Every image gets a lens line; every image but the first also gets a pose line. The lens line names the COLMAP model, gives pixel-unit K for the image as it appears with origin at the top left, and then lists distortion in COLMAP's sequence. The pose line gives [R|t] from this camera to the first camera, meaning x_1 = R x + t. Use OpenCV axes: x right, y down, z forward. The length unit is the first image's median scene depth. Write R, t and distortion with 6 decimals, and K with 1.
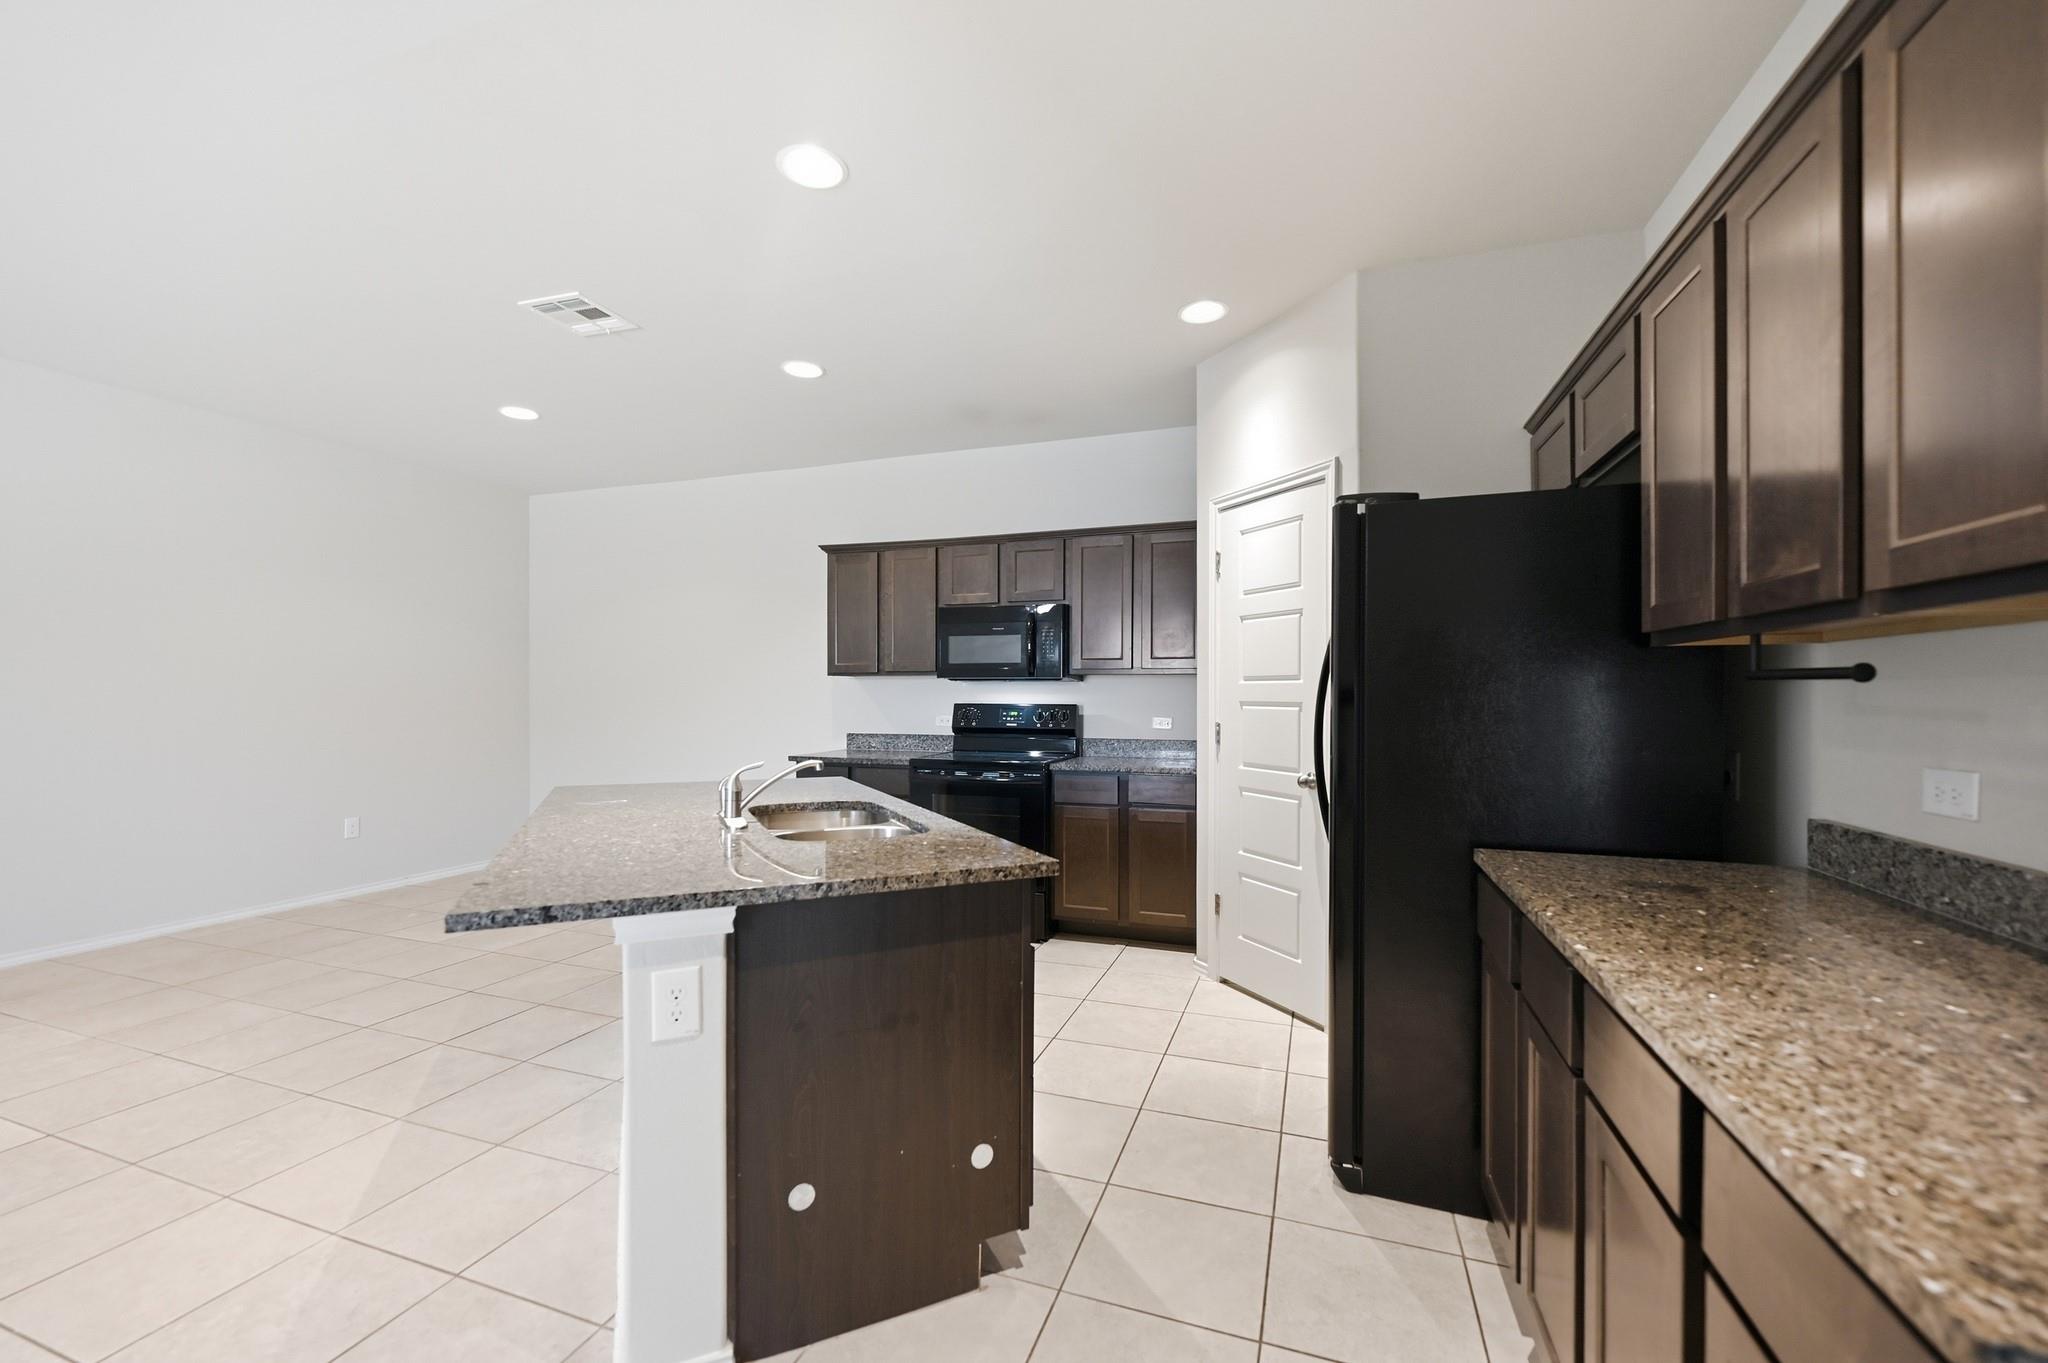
lens RADIAL K [[834.7, 0, 1020.1], [0, 834.7, 692.3], [0, 0, 1]] dist [0.001108, 0.000056]
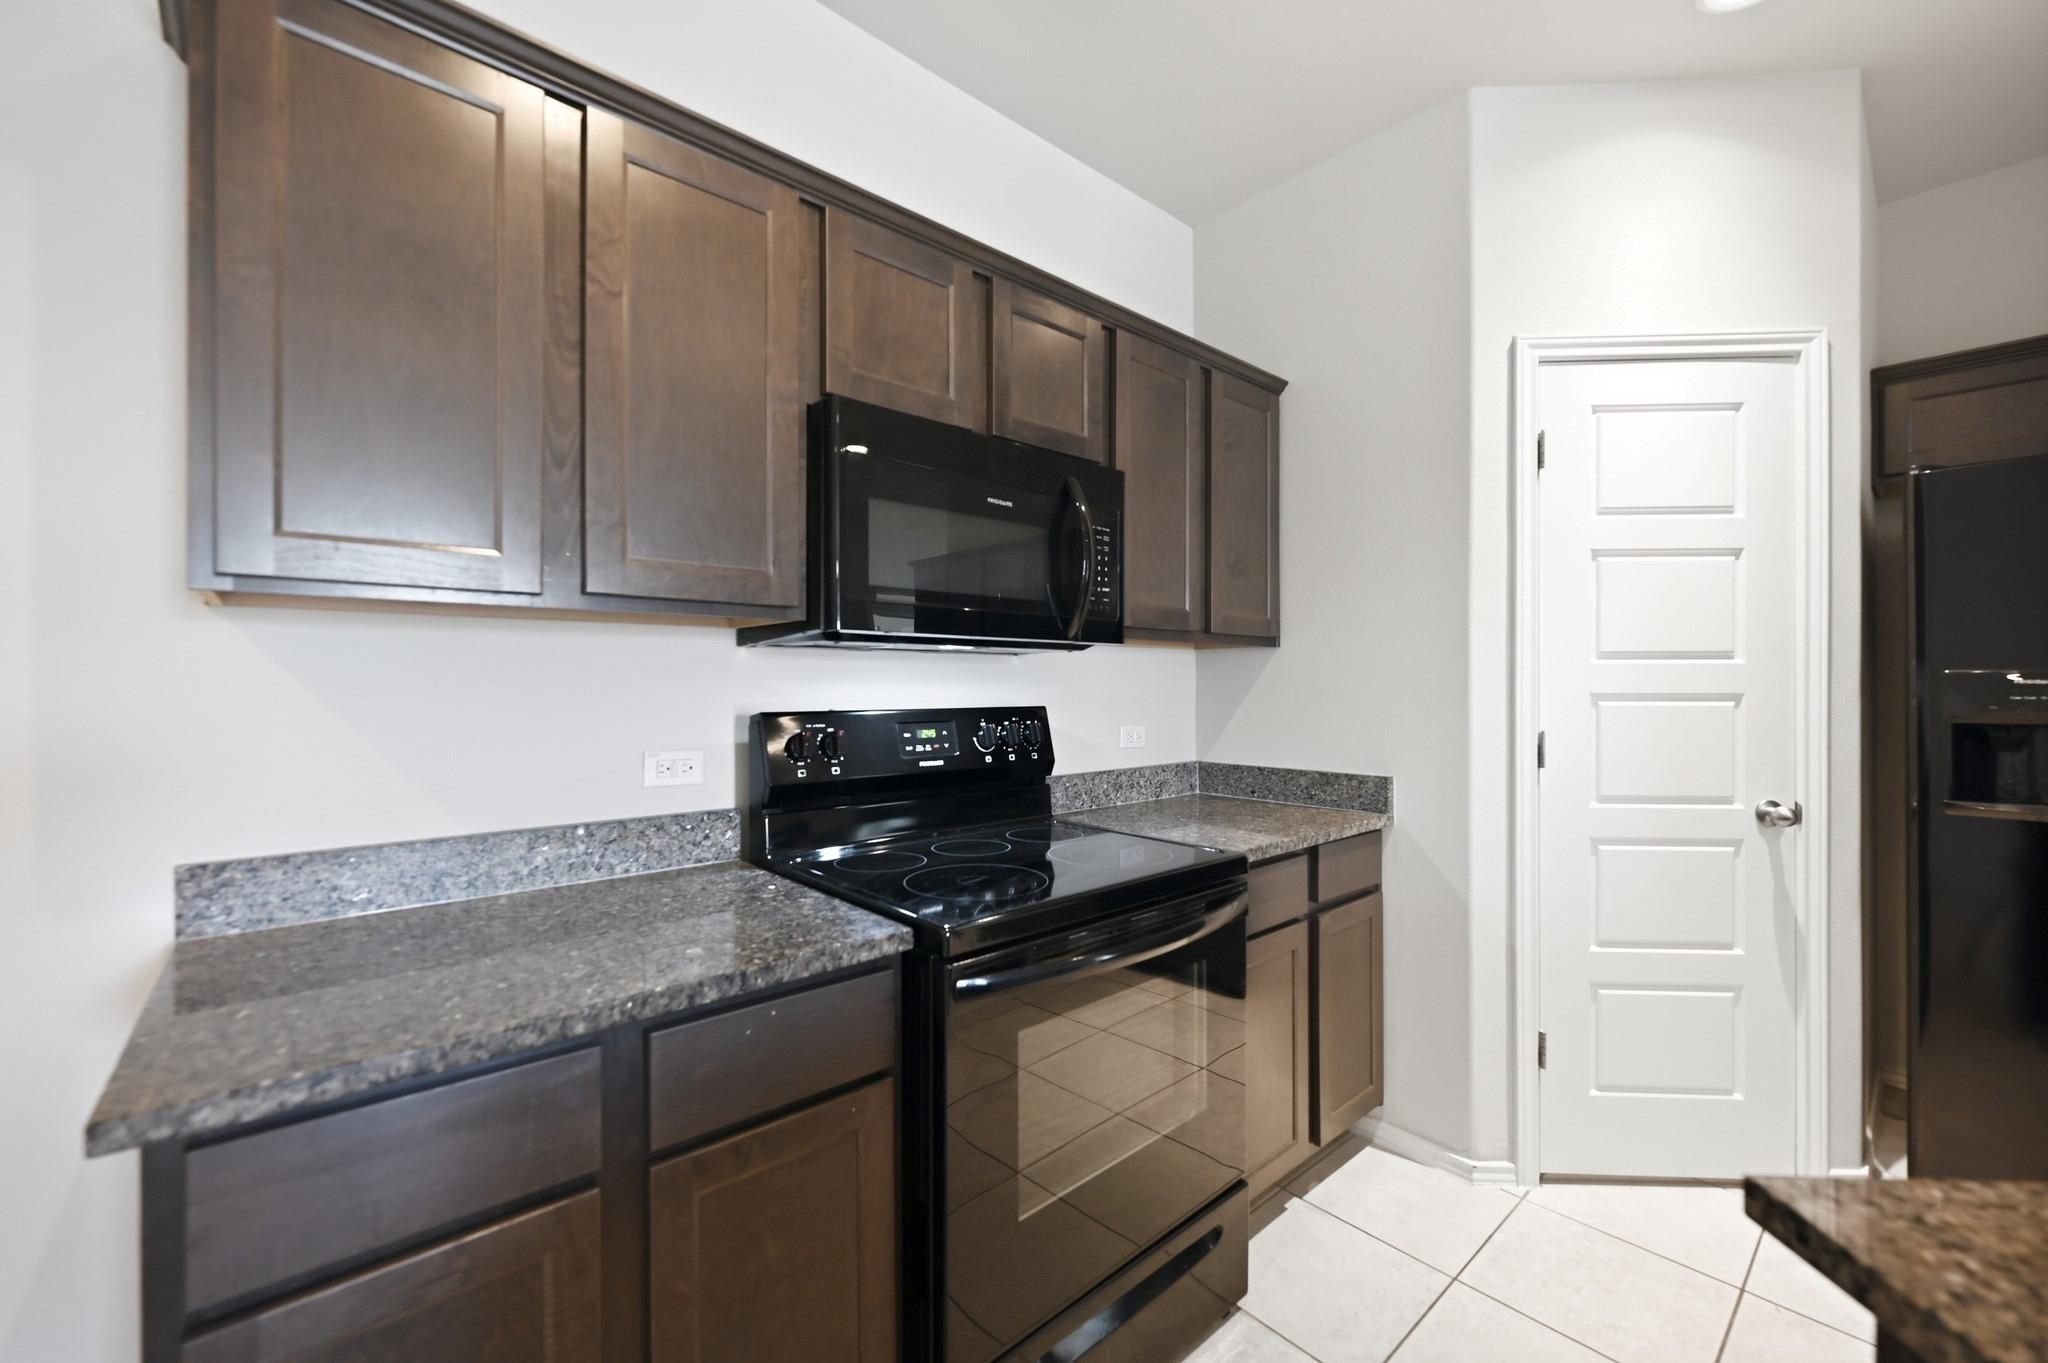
lens RADIAL K [[817.1, 0, 1029.1], [0, 817.1, 676.4], [0, 0, 1]] dist [-0.003605, -0.000232]
pose [[0.481775, 0.004084, 0.876285, -0.340433], [0.001555, 0.999984, -0.005516, 0.001071], [-0.876293, 0.004020, 0.481761, 0.840296]]
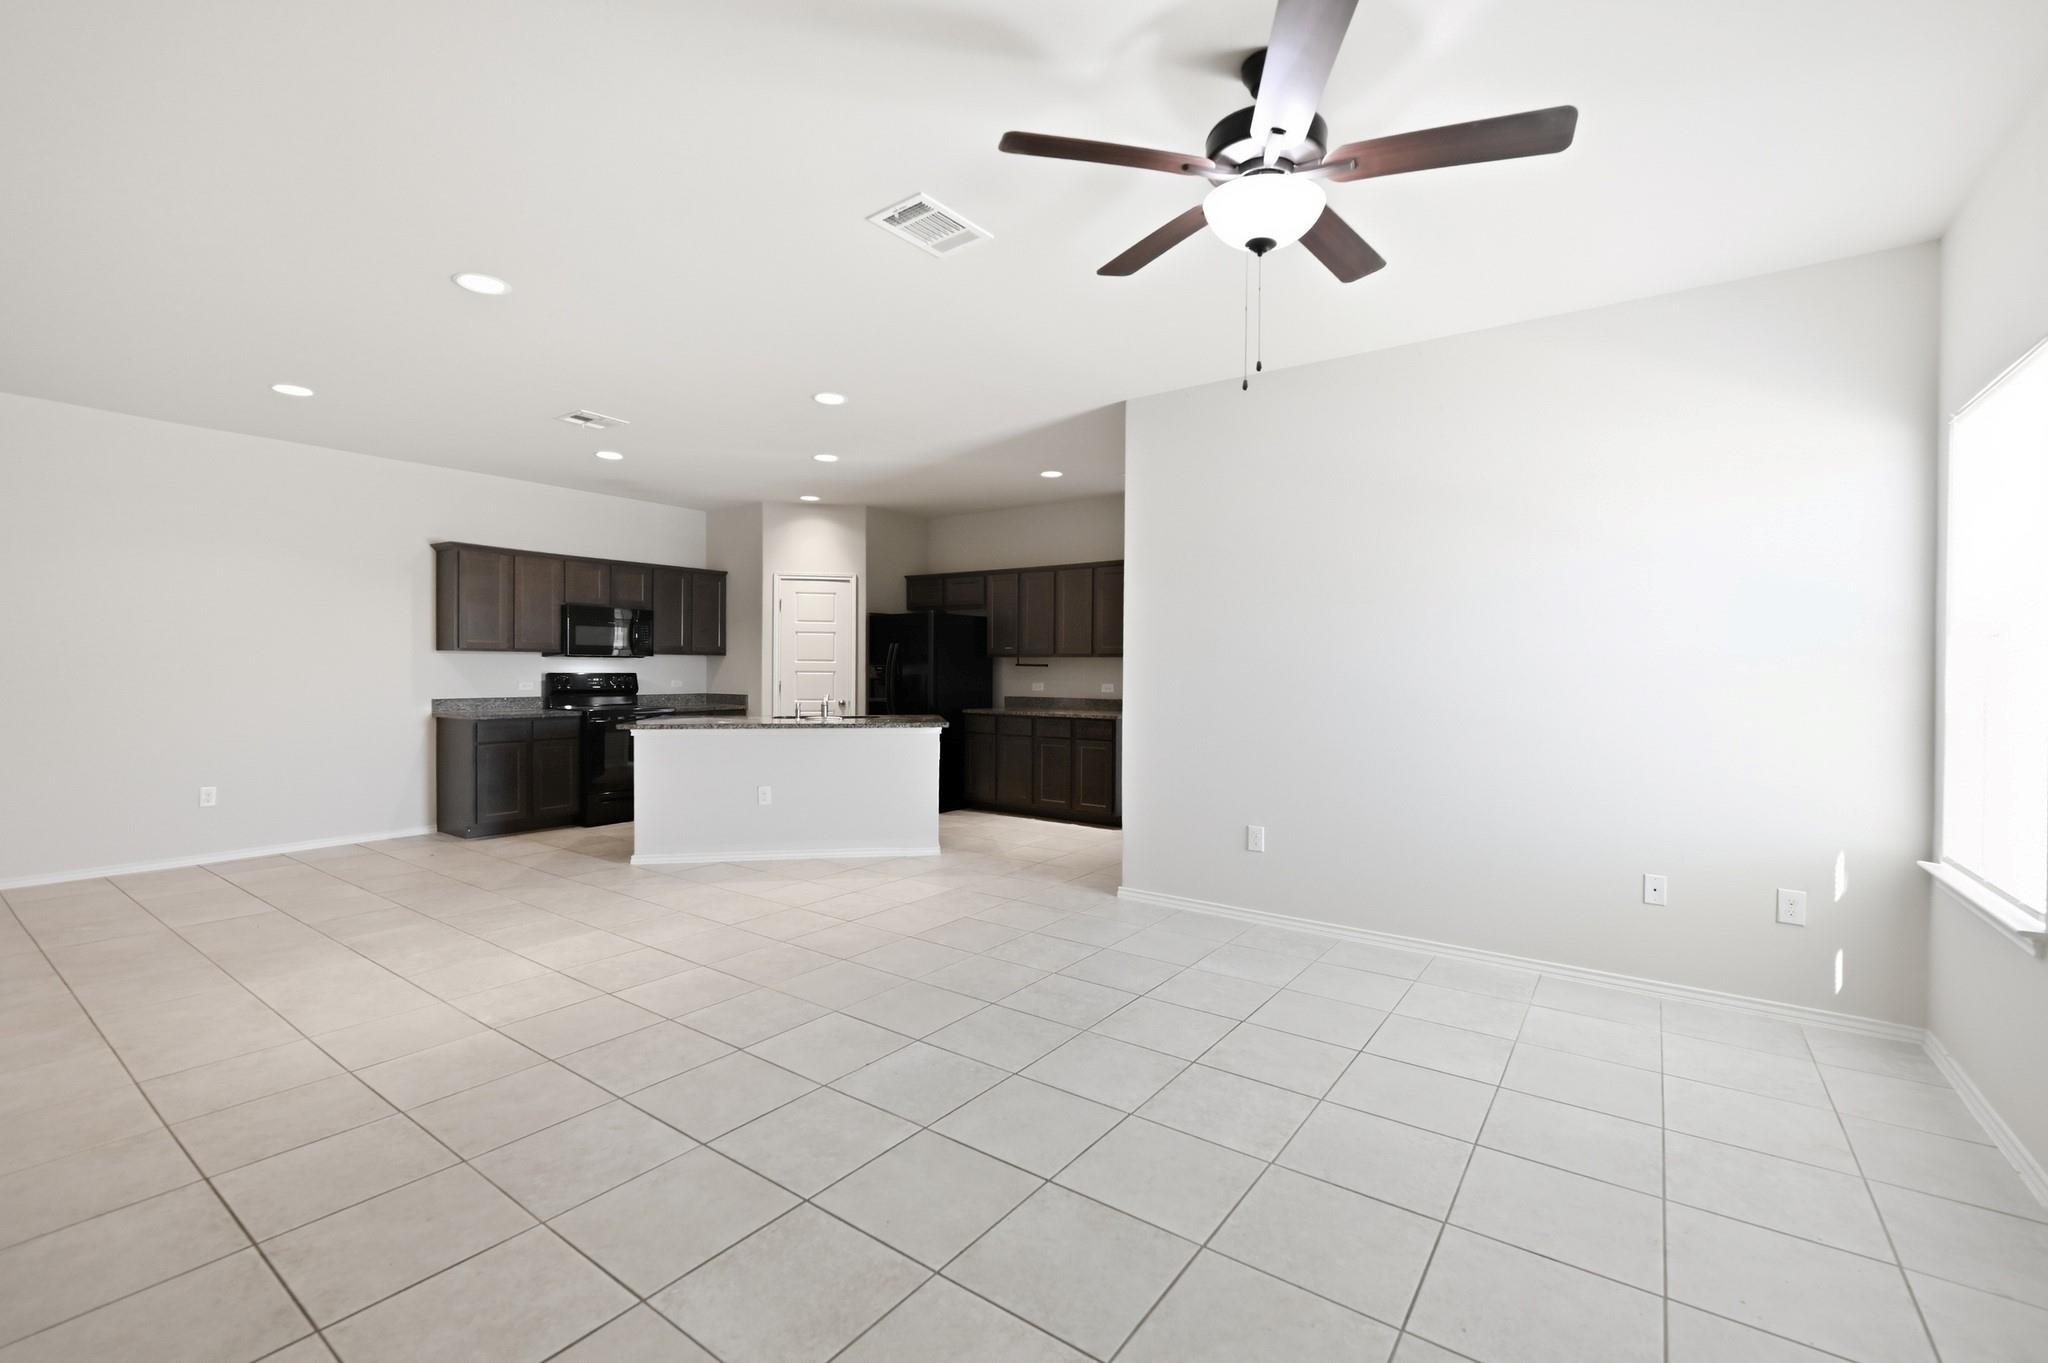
lens RADIAL K [[872.0, 0, 1031.0], [0, 872.0, 675.1], [0, 0, 1]] dist [-0.000852, -0.000160]
pose [[0.269827, -0.007875, 0.962877, -1.374232], [-0.008833, 0.999904, 0.010653, -0.005805], [-0.962868, -0.011379, 0.269732, -0.157303]]
